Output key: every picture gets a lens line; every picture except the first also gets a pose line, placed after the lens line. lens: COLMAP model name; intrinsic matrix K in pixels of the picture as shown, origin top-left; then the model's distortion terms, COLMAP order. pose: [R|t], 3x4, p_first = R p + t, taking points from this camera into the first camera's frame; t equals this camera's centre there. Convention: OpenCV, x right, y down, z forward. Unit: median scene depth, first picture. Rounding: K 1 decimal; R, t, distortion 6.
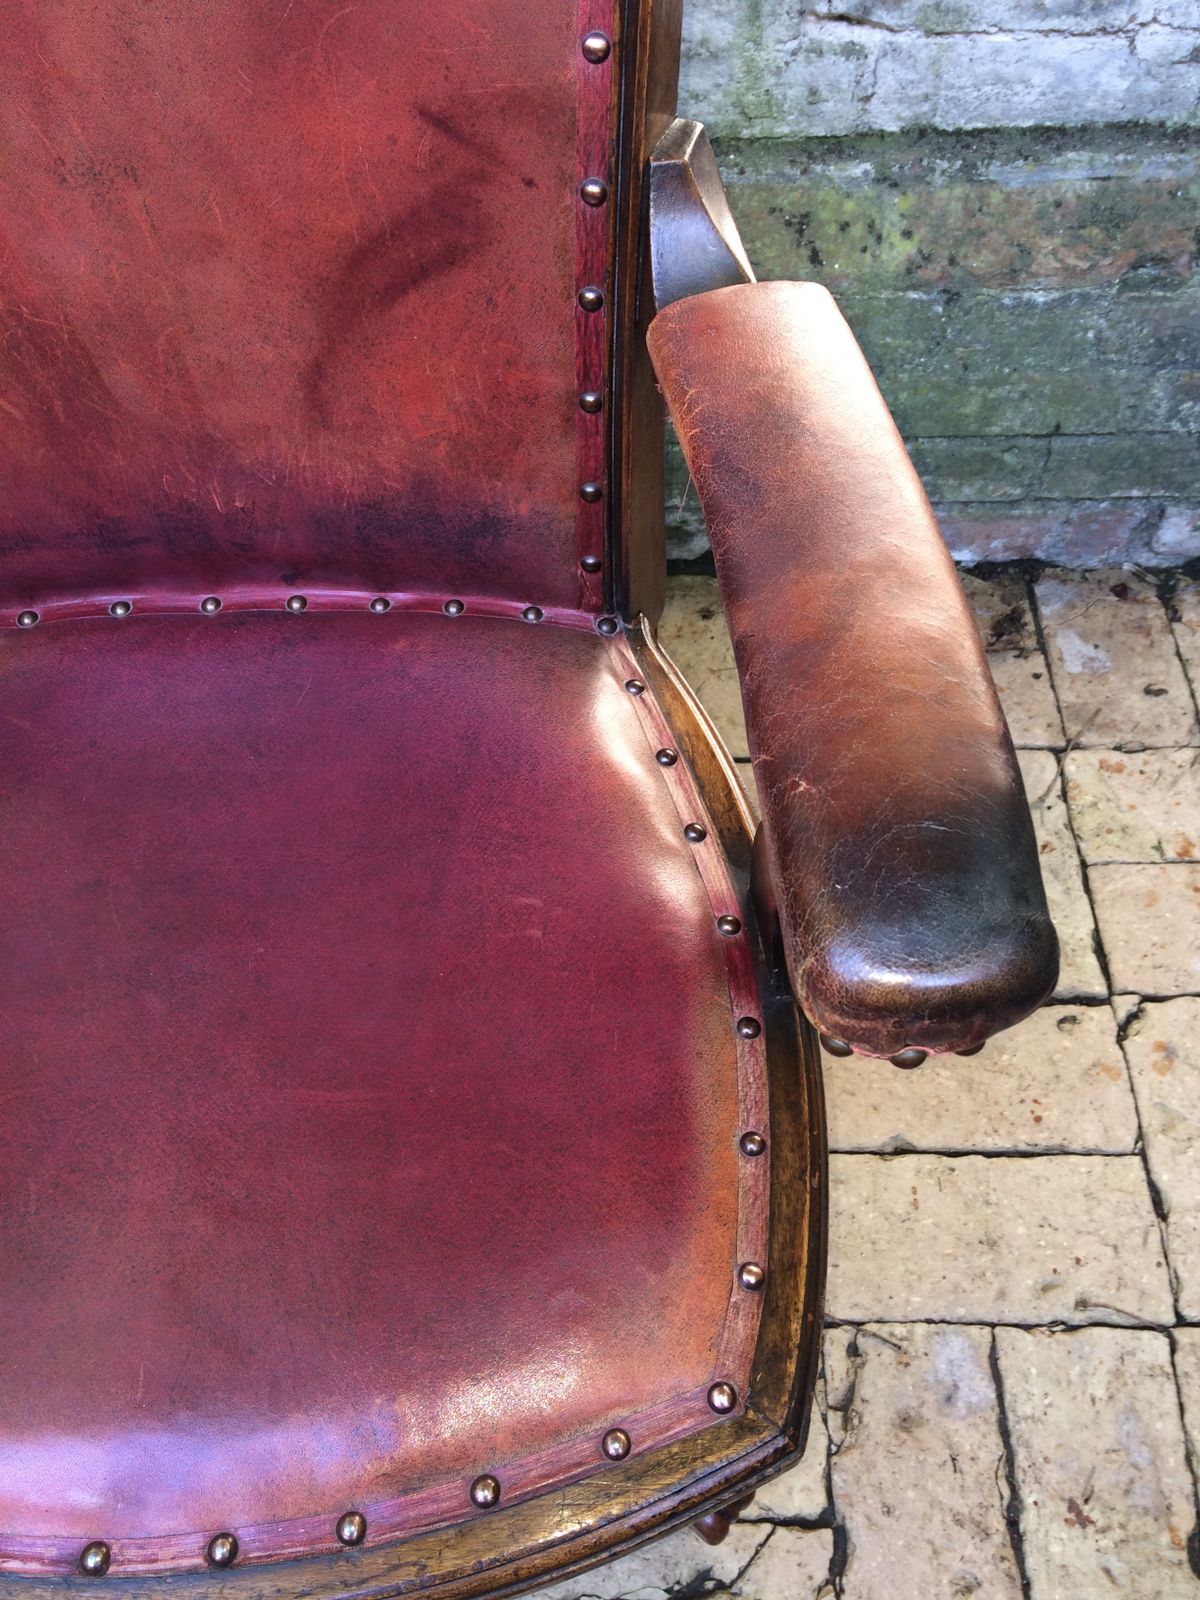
lens RADIAL K [[1358.8, 0, 602.3], [0, 1358.8, 793.0], [0, 0, 1]] dist [0.119948, -0.182694]
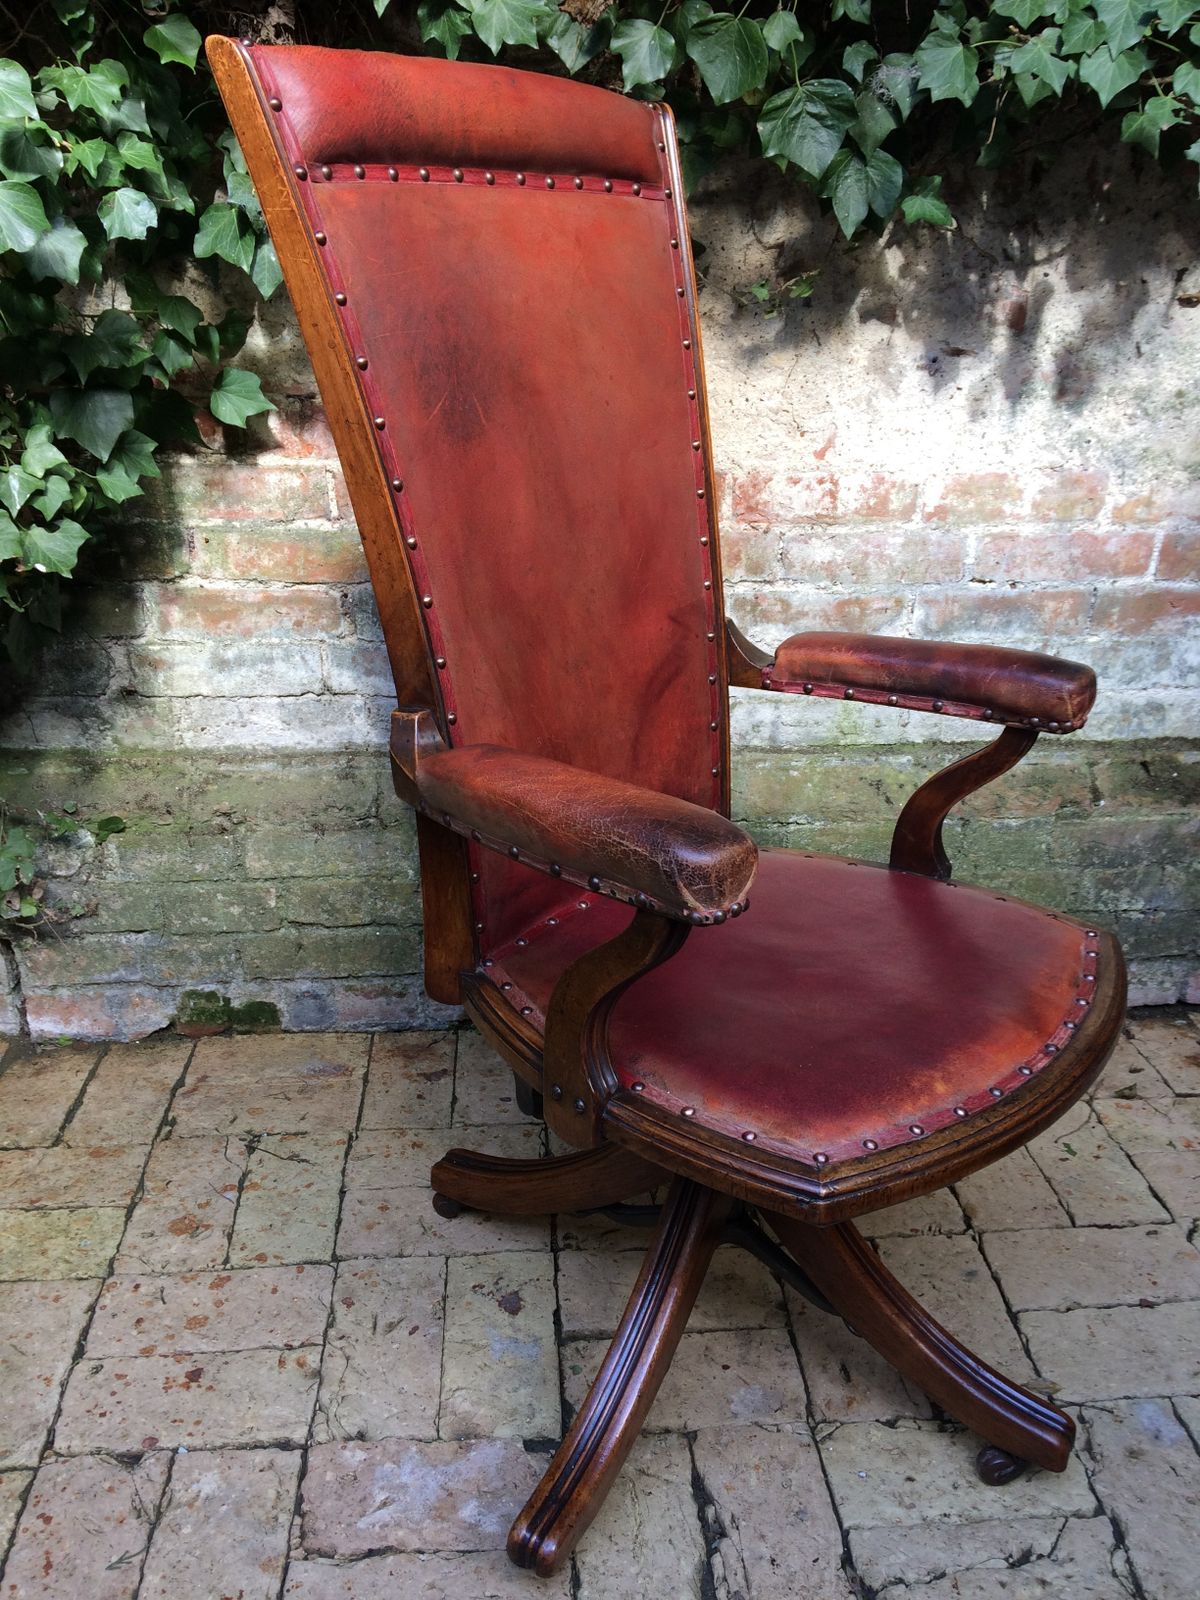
lens RADIAL K [[1358.8, 0, 592.8], [0, 1358.8, 787.9], [0, 0, 1]] dist [0.119948, -0.182694]
pose [[0.993216, 0.009600, 0.115888, -0.452216], [0.058440, 0.820384, -0.568819, 0.612068], [-0.100533, 0.571733, 0.814257, -0.433292]]
